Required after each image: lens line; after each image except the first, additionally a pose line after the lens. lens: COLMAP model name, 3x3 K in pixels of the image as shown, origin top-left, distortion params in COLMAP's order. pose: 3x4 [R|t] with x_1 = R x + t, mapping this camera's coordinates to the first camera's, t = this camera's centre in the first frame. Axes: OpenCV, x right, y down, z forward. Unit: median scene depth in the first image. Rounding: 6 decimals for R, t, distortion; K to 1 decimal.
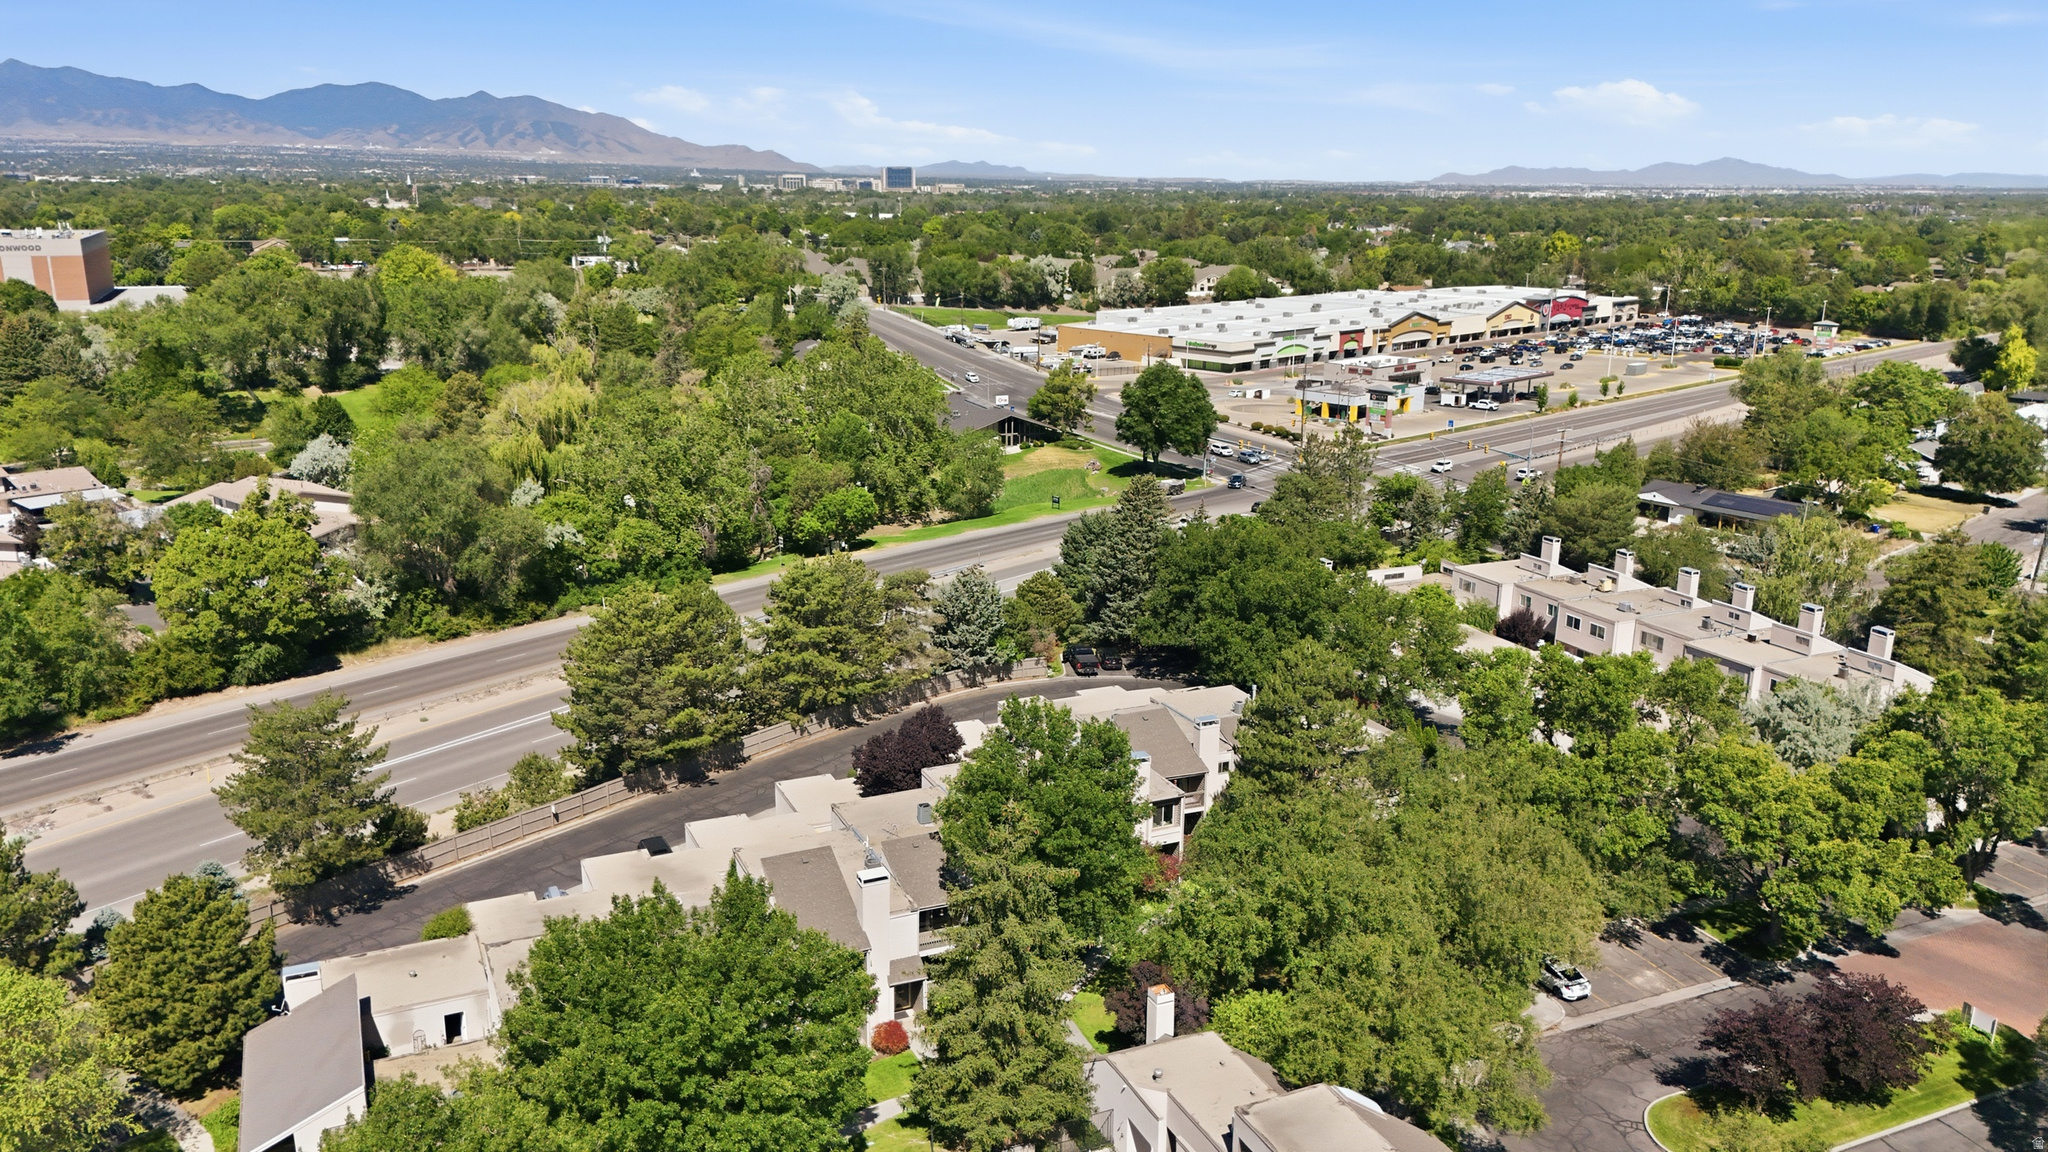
lens RADIAL K [[1509.5, 0, 1022.2], [0, 1509.5, 588.7], [0, 0, 1]] dist [0.067170, -0.066473]
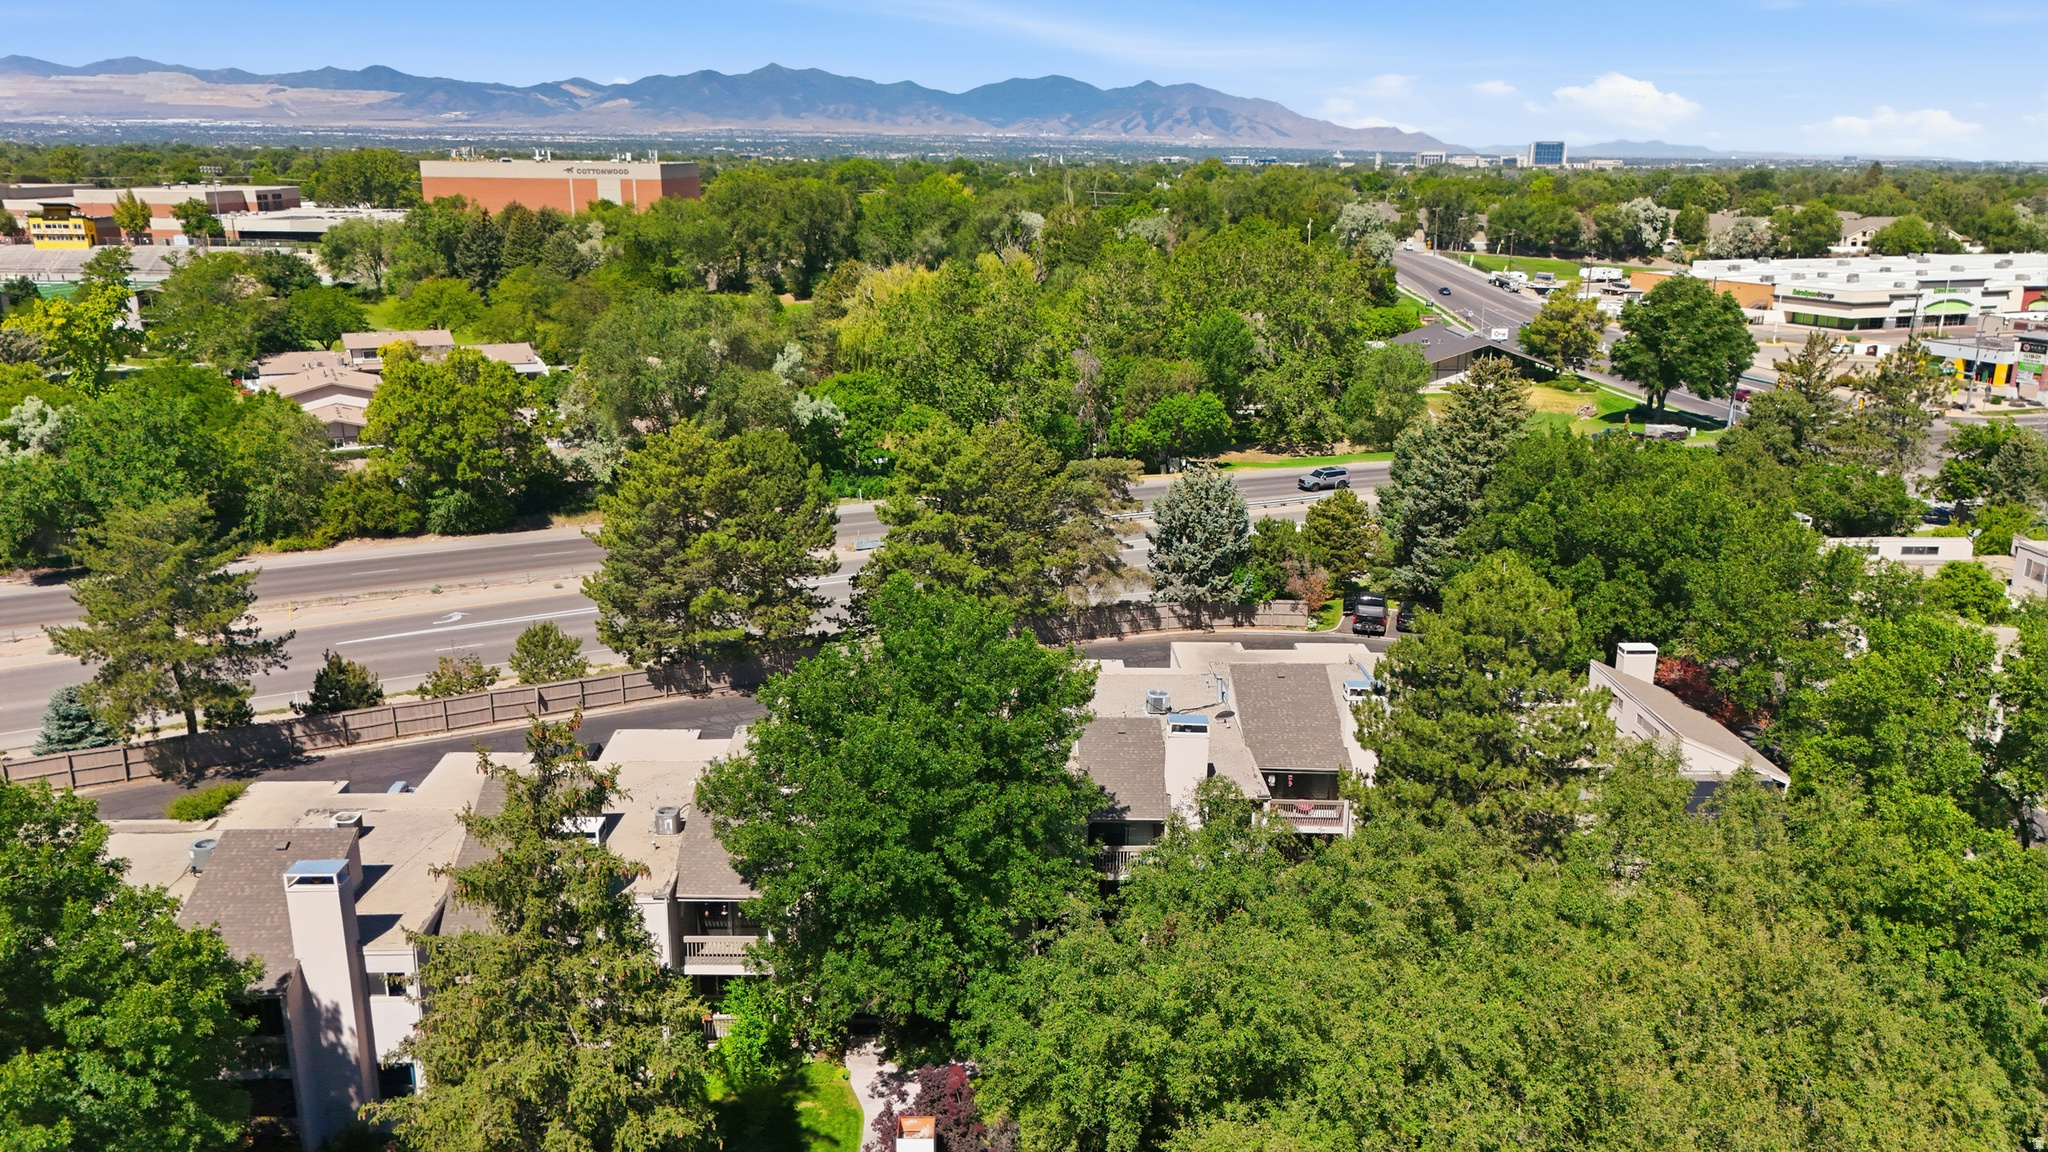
lens RADIAL K [[1507.6, 0, 1018.3], [0, 1507.6, 596.4], [0, 0, 1]] dist [0.050561, -0.050942]
pose [[0.917672, 0.108747, -0.382169, 0.215726], [-0.103081, 0.994045, 0.035338, 0.042234], [0.383736, 0.006966, 0.923417, 0.376965]]
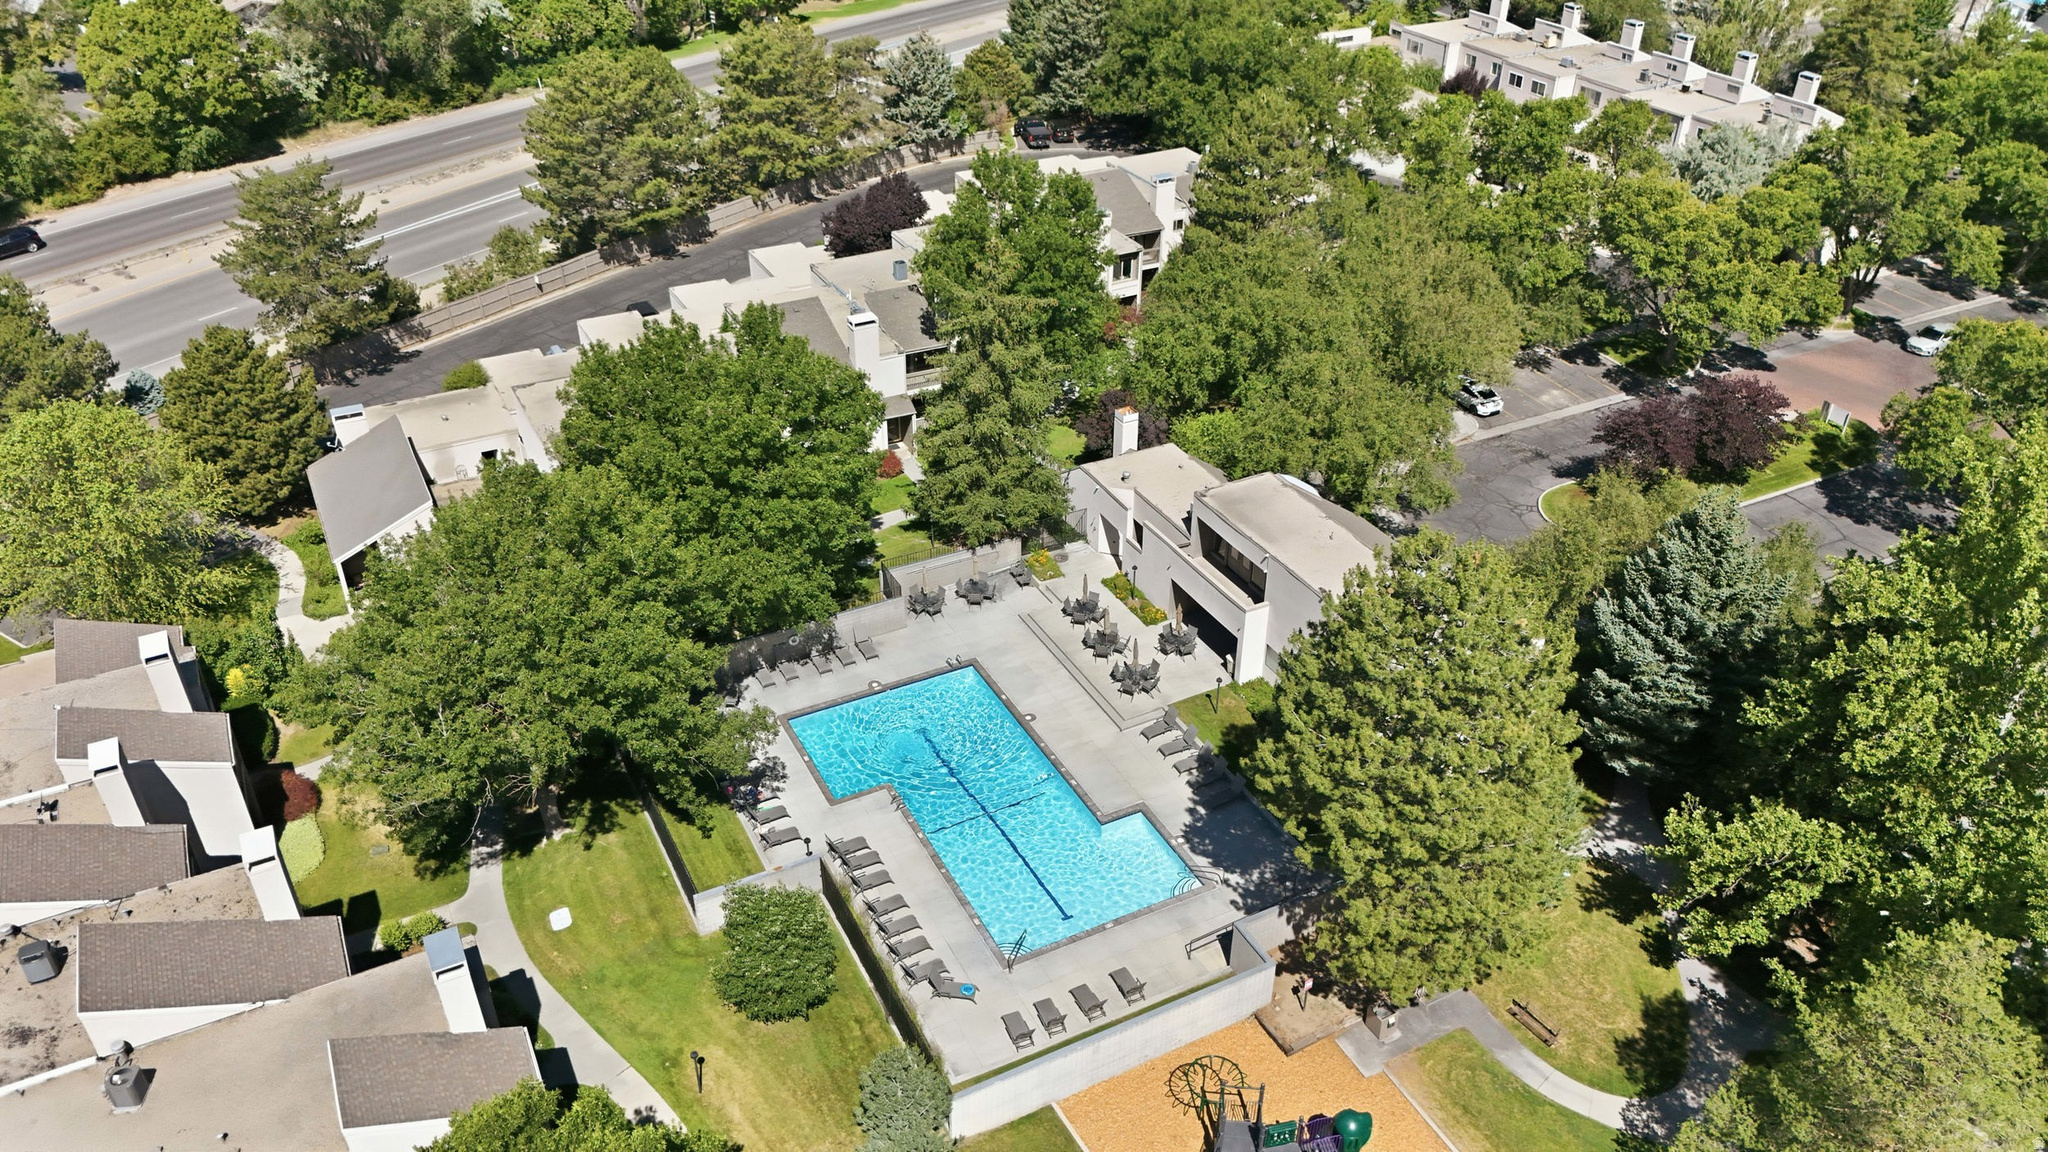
lens RADIAL K [[1509.5, 0, 1022.2], [0, 1509.5, 588.7], [0, 0, 1]] dist [0.067170, -0.066473]
pose [[0.998603, -0.033680, 0.040711, -0.025920], [0.019318, 0.949893, 0.311978, 0.027089], [-0.049179, -0.310756, 0.949217, -0.073459]]
